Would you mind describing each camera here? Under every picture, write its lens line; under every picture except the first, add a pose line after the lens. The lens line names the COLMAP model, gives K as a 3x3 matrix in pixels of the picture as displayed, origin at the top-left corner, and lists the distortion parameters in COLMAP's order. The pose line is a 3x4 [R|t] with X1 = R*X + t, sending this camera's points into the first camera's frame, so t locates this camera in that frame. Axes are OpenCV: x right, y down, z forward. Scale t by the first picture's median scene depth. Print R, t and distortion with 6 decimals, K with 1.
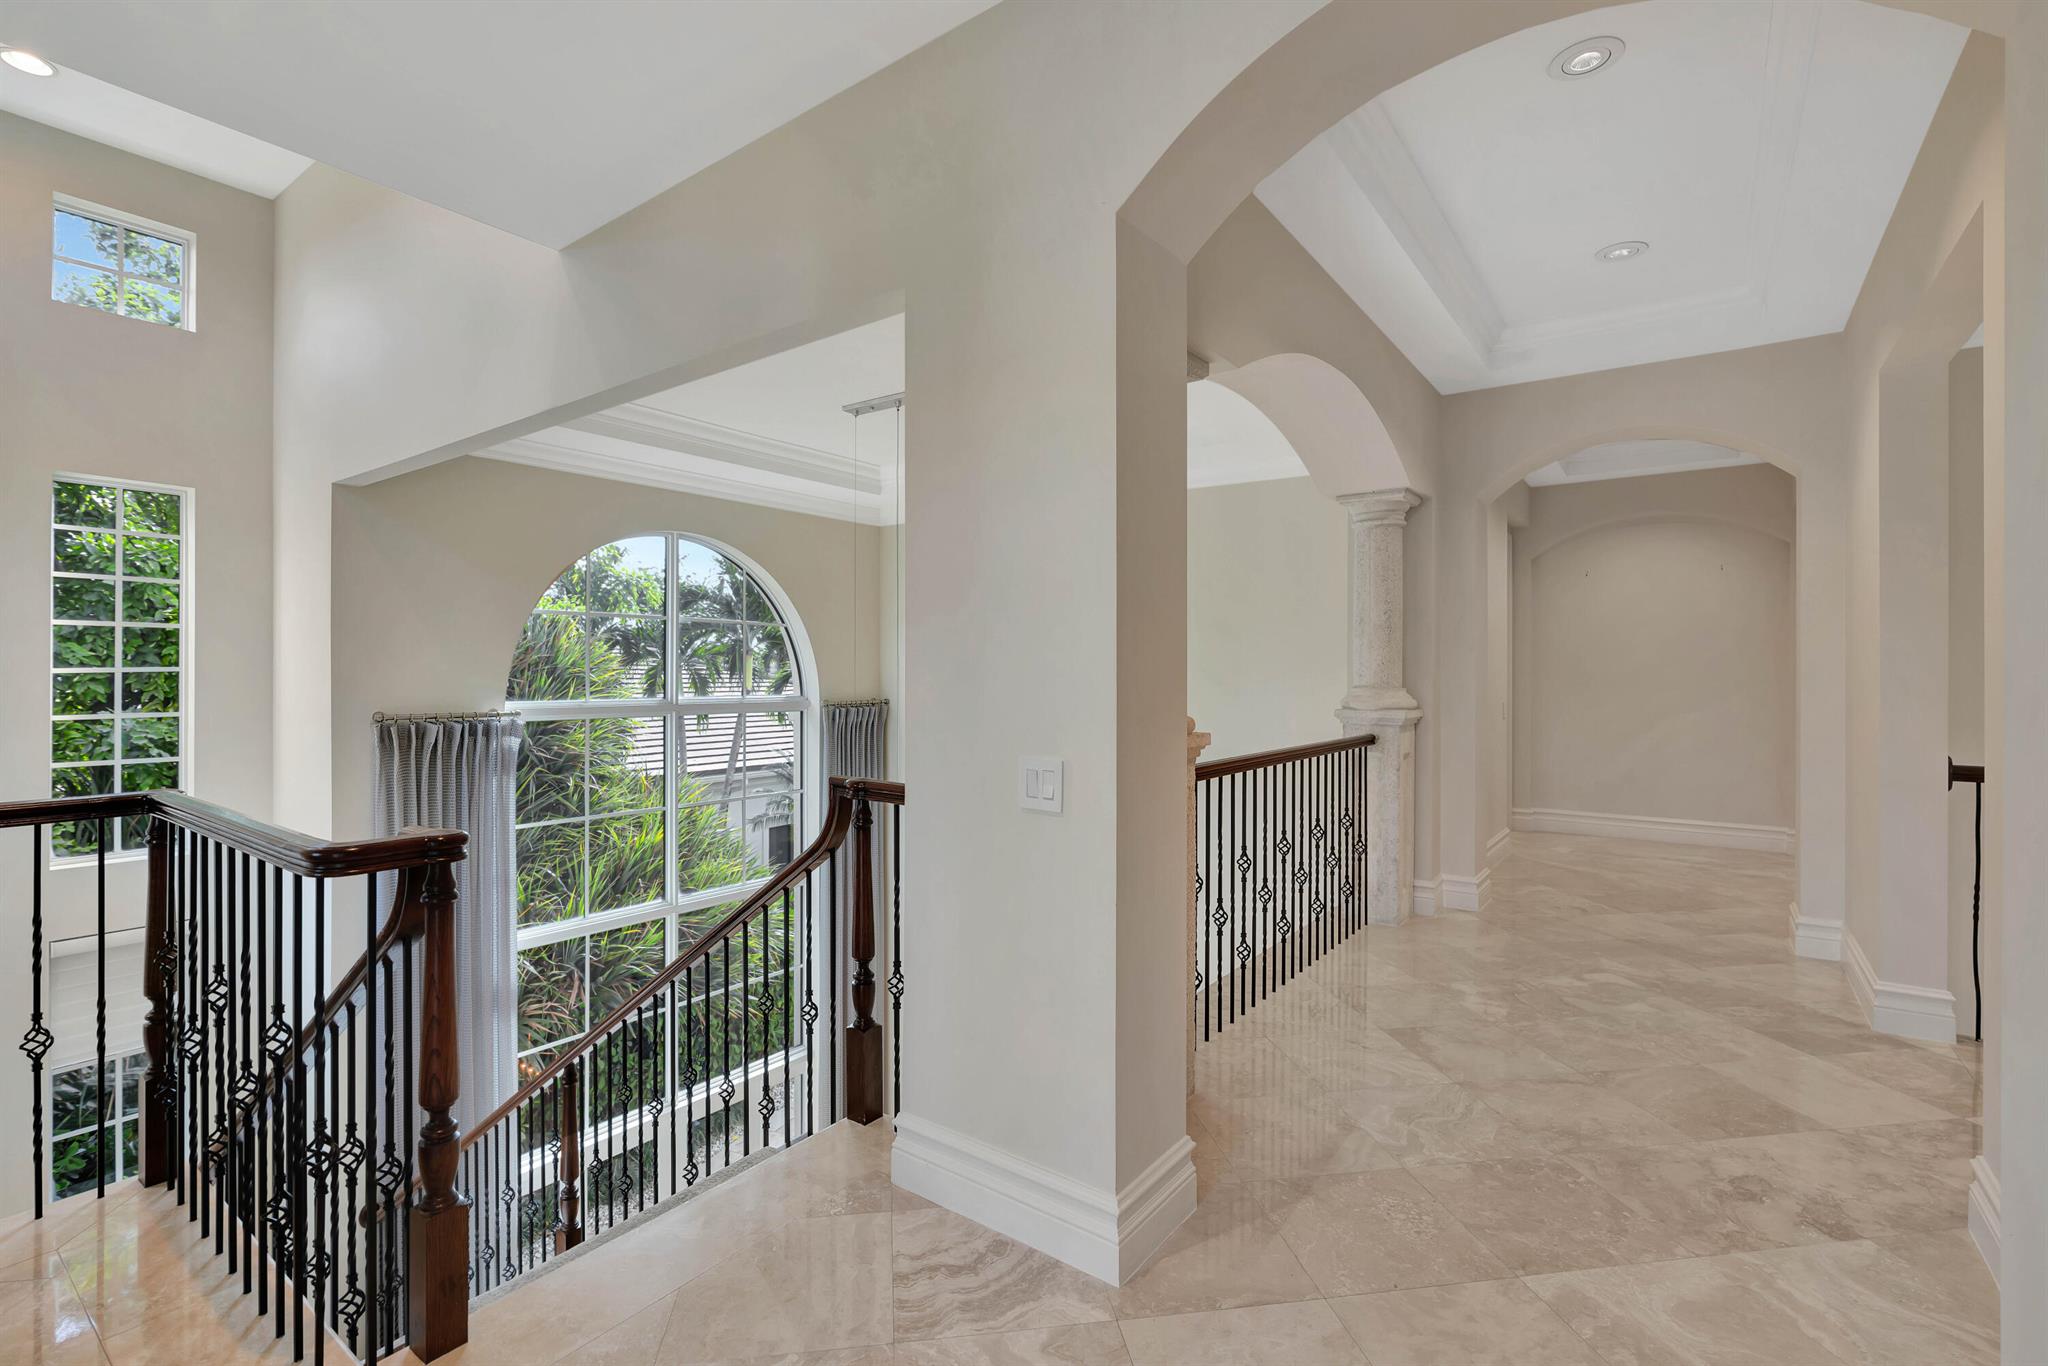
lens RADIAL K [[912.8, 0, 1027.9], [0, 912.8, 681.3], [0, 0, 1]] dist [-0.005982, 0.002631]
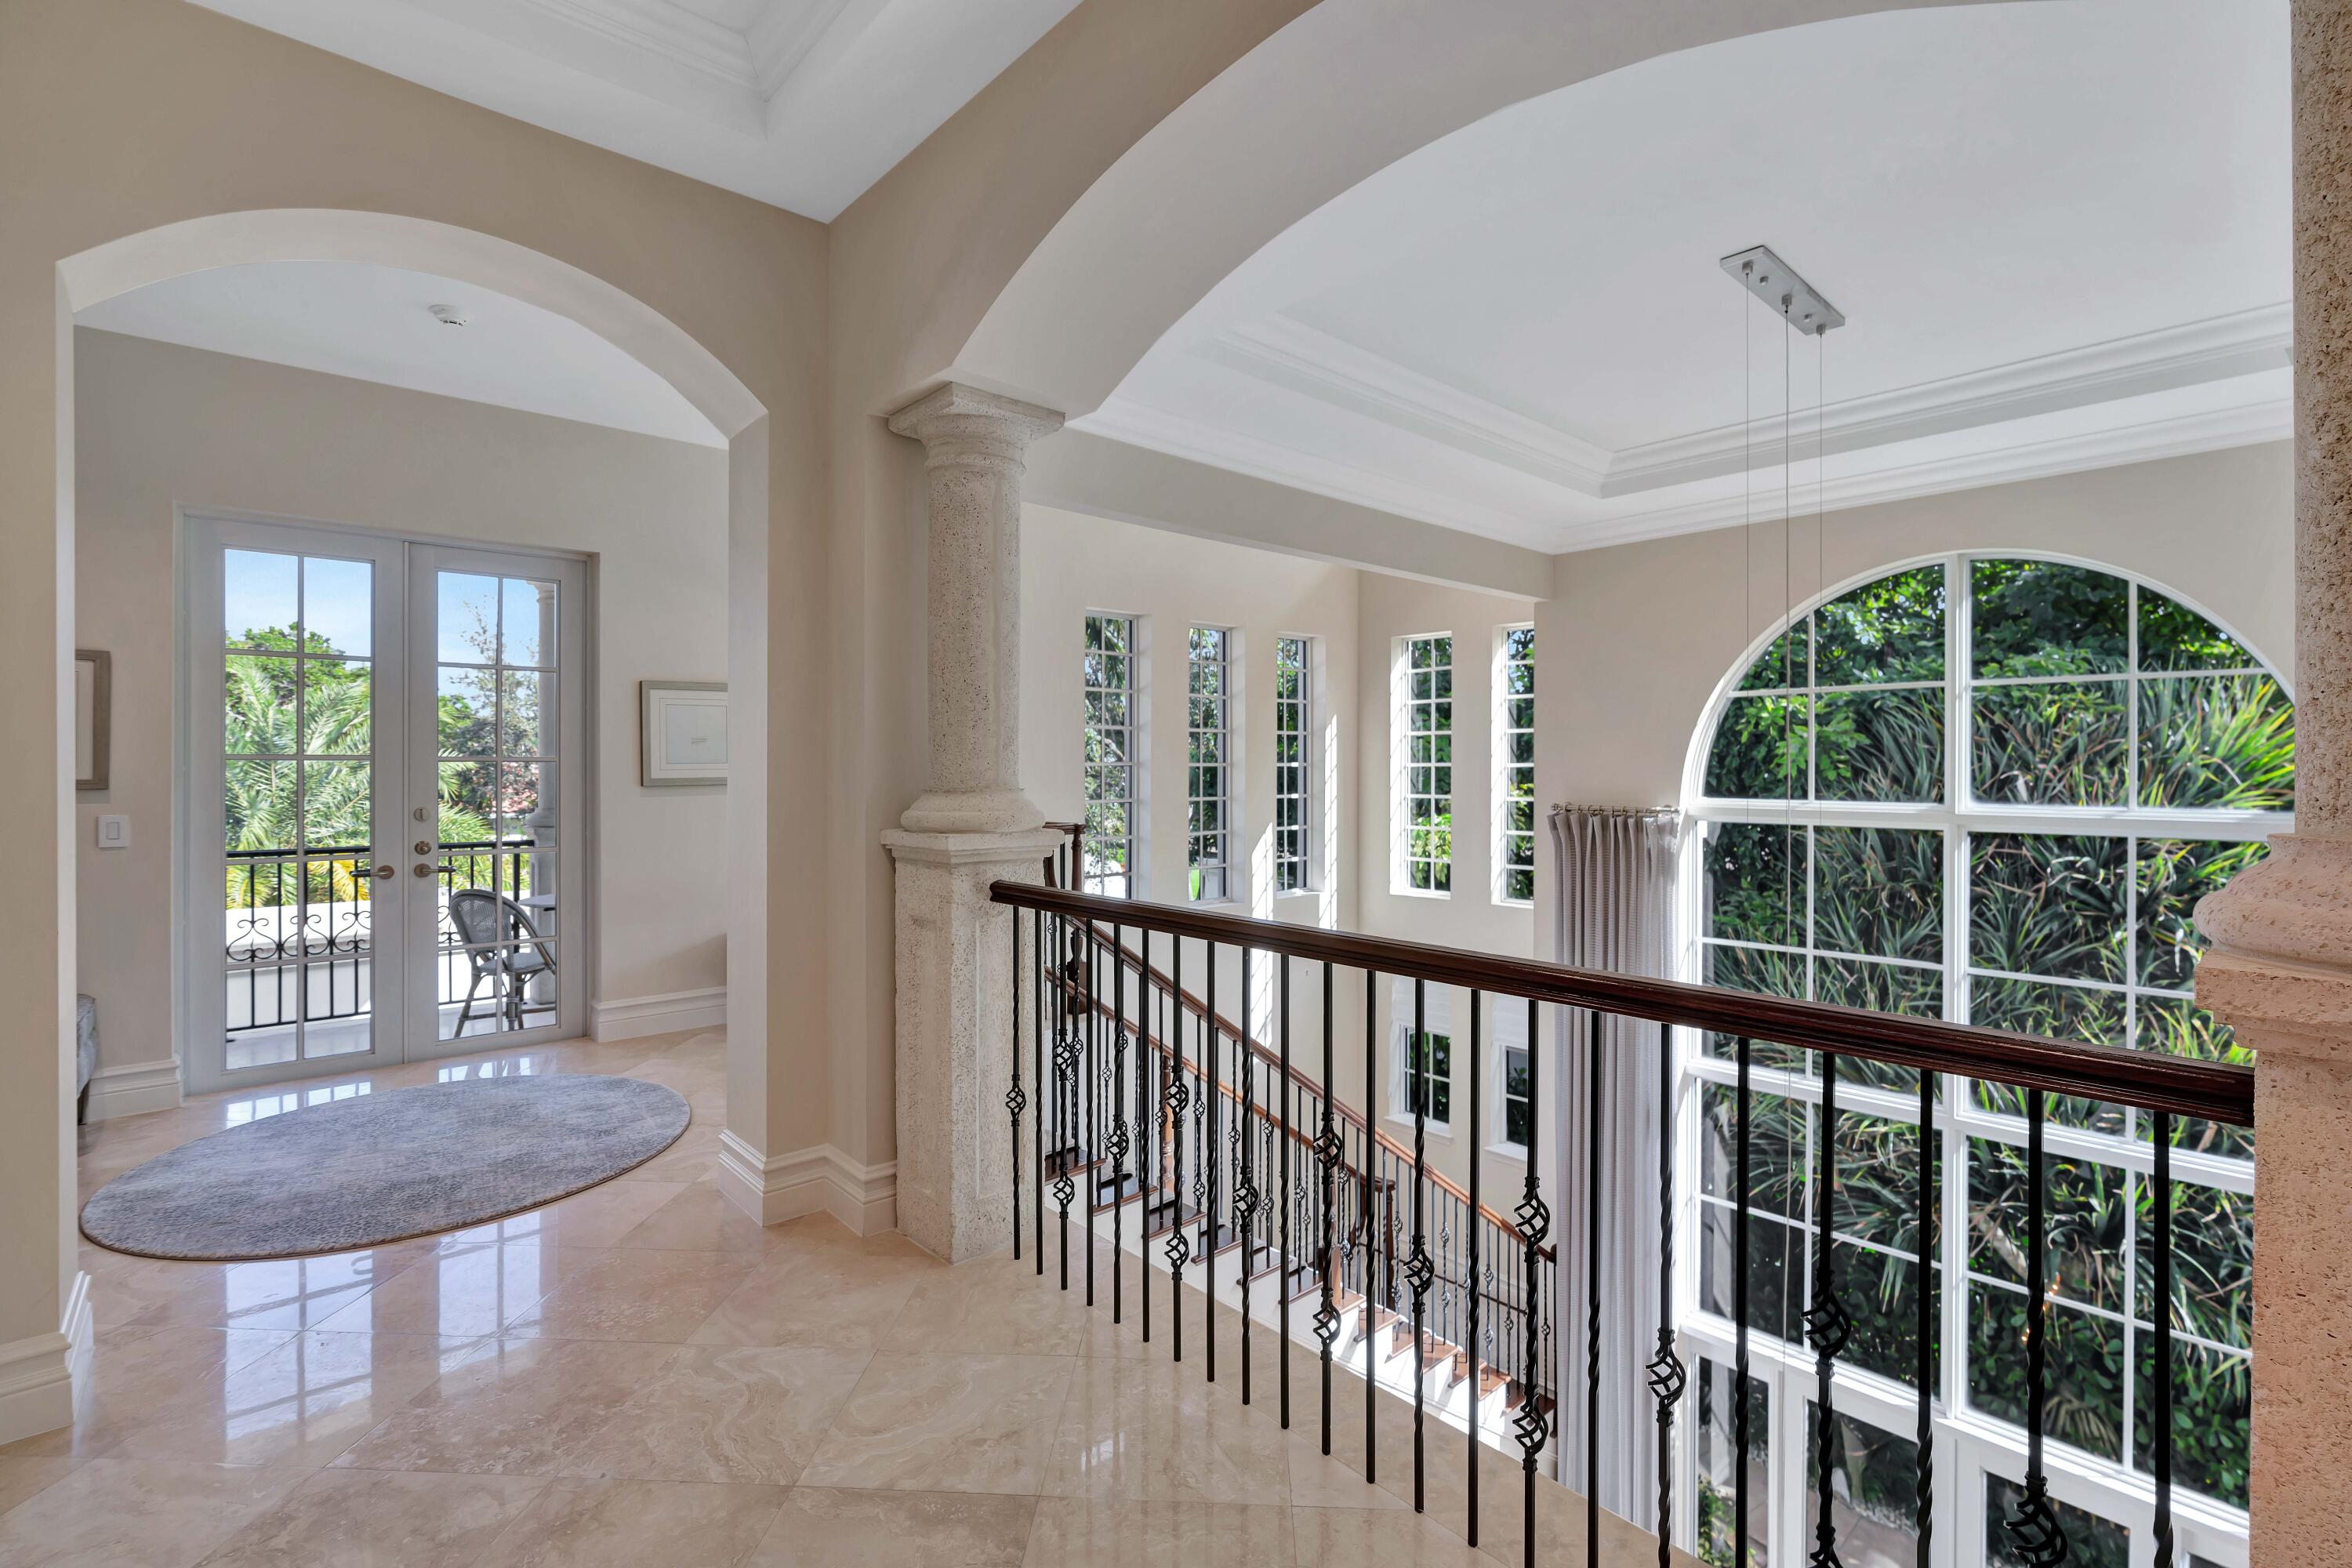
lens RADIAL K [[1048.3, 0, 1176.7], [0, 1048.3, 776.4], [0, 0, 1]] dist [-0.005982, 0.002631]
pose [[-0.200841, 0.003193, -0.979619, 0.608031], [-0.002743, 0.999989, 0.003821, -0.001303], [0.979620, 0.003455, -0.200830, 0.784180]]
